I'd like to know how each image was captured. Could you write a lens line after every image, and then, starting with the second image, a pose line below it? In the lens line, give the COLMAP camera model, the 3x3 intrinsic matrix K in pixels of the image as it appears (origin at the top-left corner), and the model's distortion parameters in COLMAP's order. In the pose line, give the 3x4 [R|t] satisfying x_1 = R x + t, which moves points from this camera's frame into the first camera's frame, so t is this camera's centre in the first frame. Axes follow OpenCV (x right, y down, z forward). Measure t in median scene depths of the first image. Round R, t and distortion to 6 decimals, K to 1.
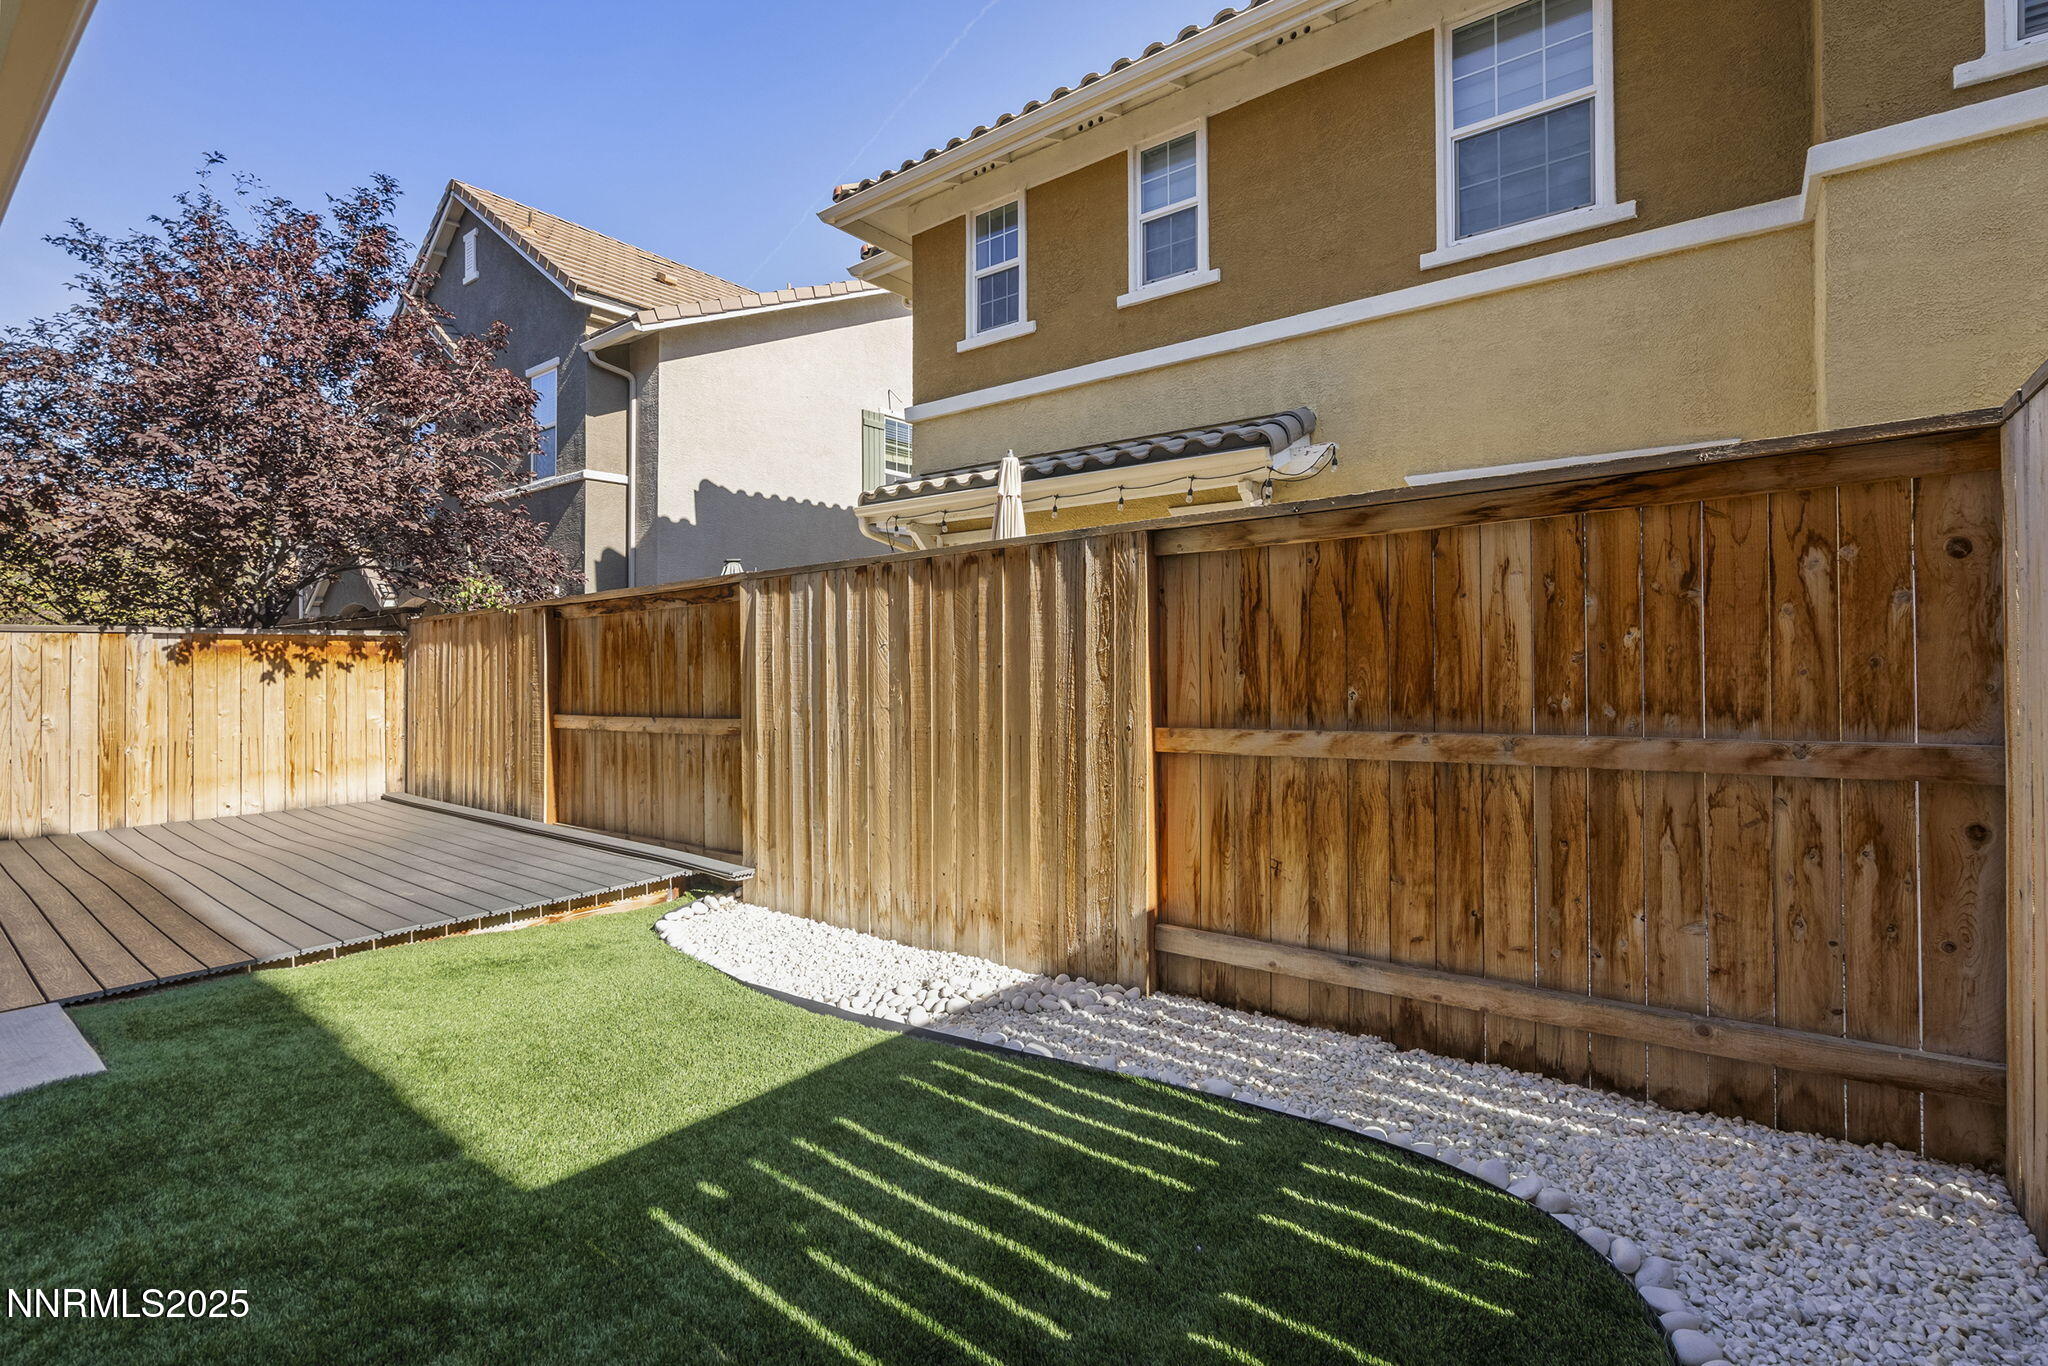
lens RADIAL K [[946.5, 0, 1031.2], [0, 946.5, 654.8], [0, 0, 1]] dist [0.004542, -0.000187]
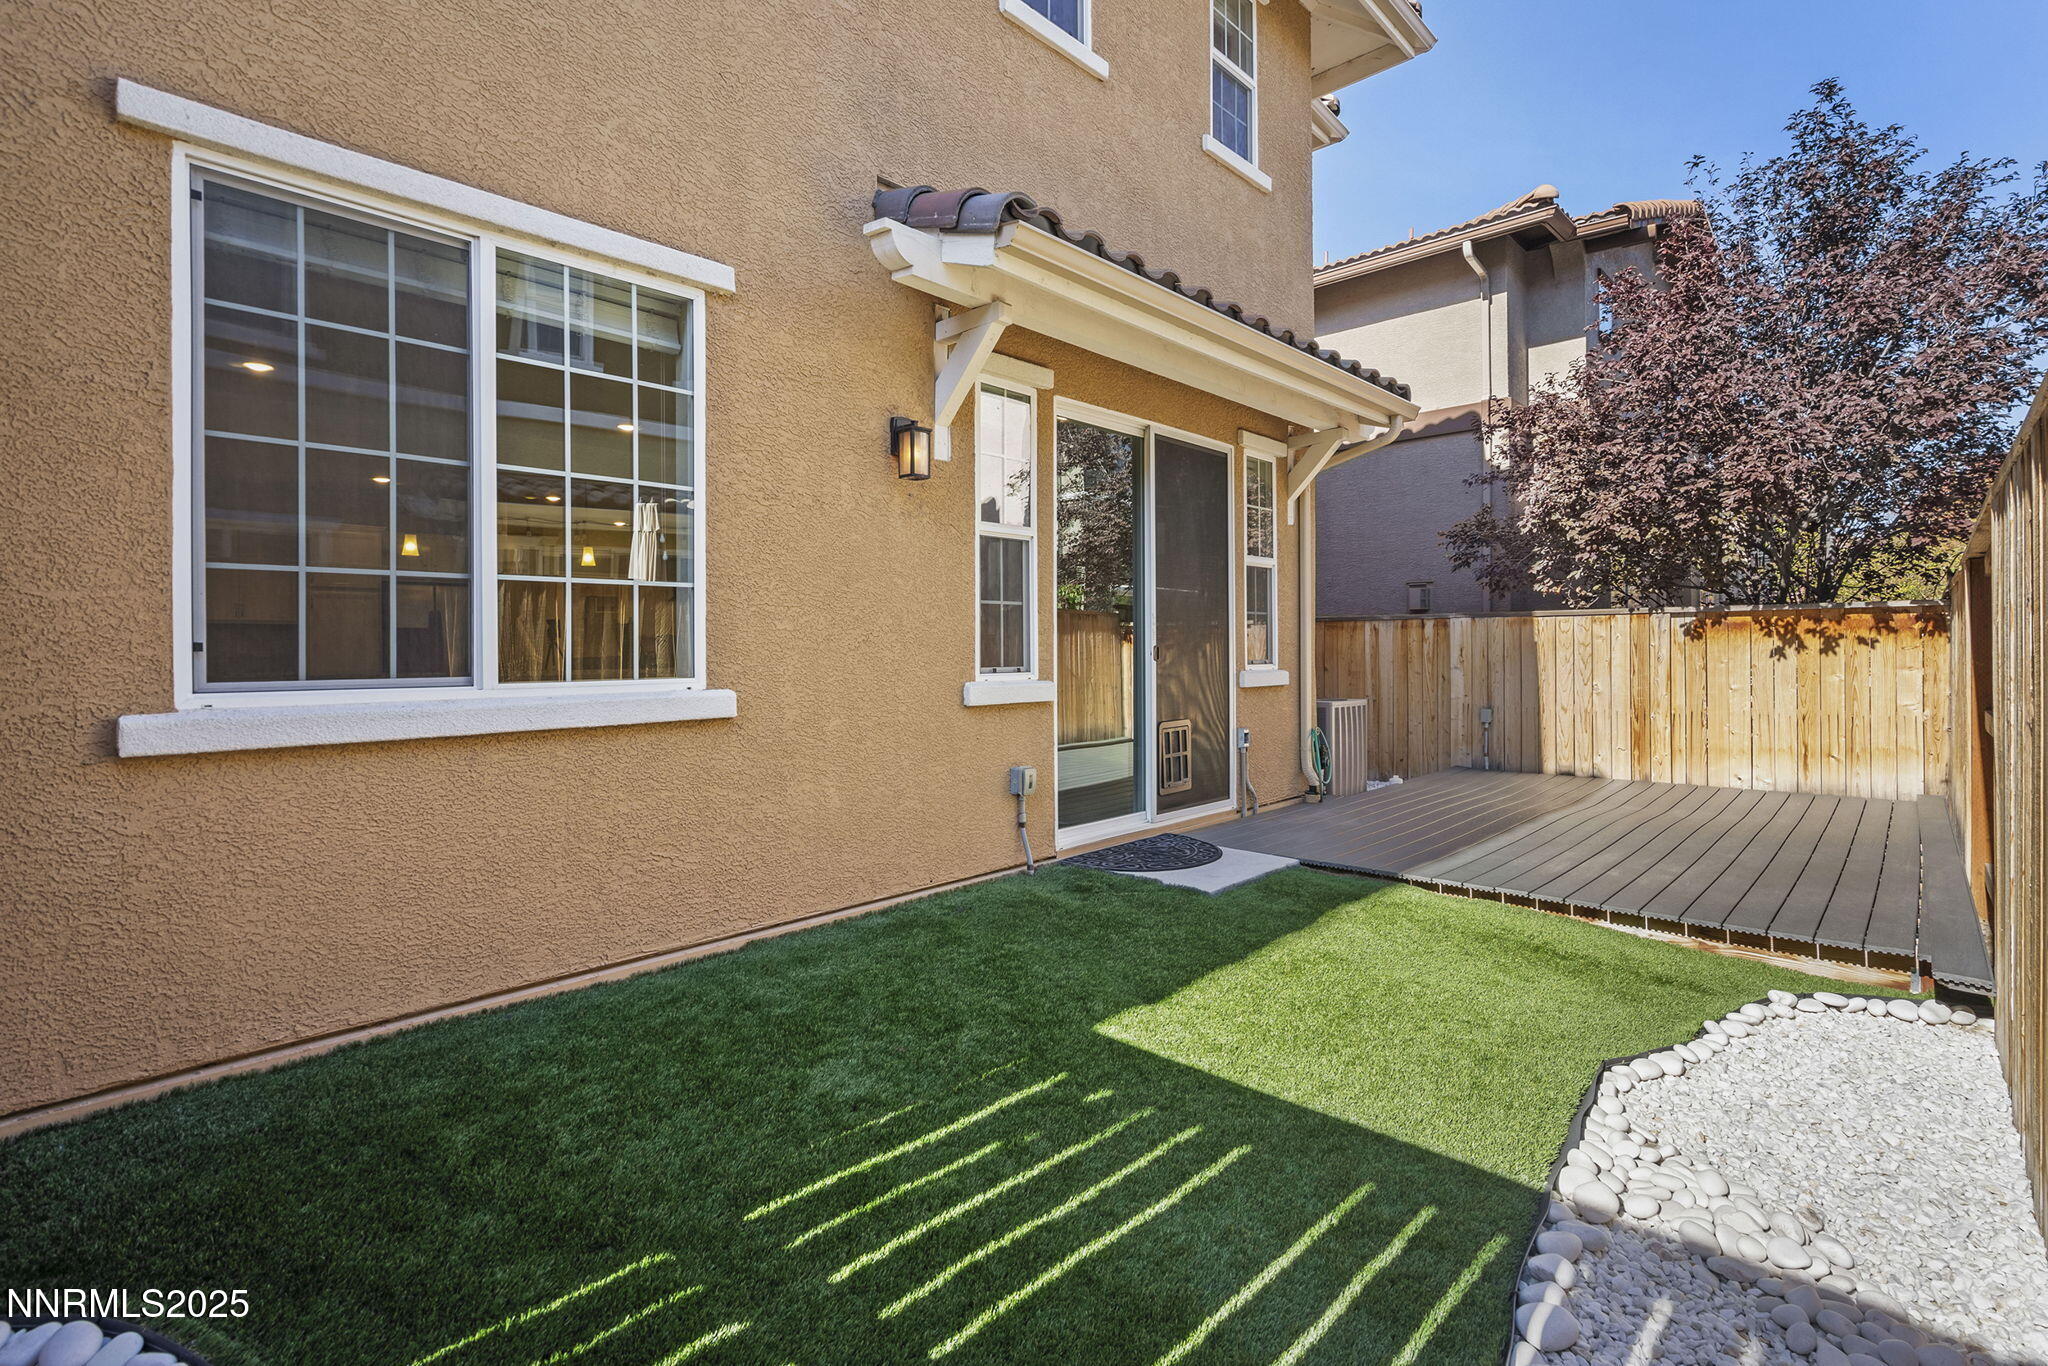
lens RADIAL K [[946.5, 0, 1005.3], [0, 946.5, 645.7], [0, 0, 1]] dist [0.004542, -0.000187]
pose [[-0.094543, 0.002940, -0.995516, 0.257870], [0.011981, 0.999927, 0.001815, 0.004806], [0.995449, -0.011755, -0.094572, 0.317620]]
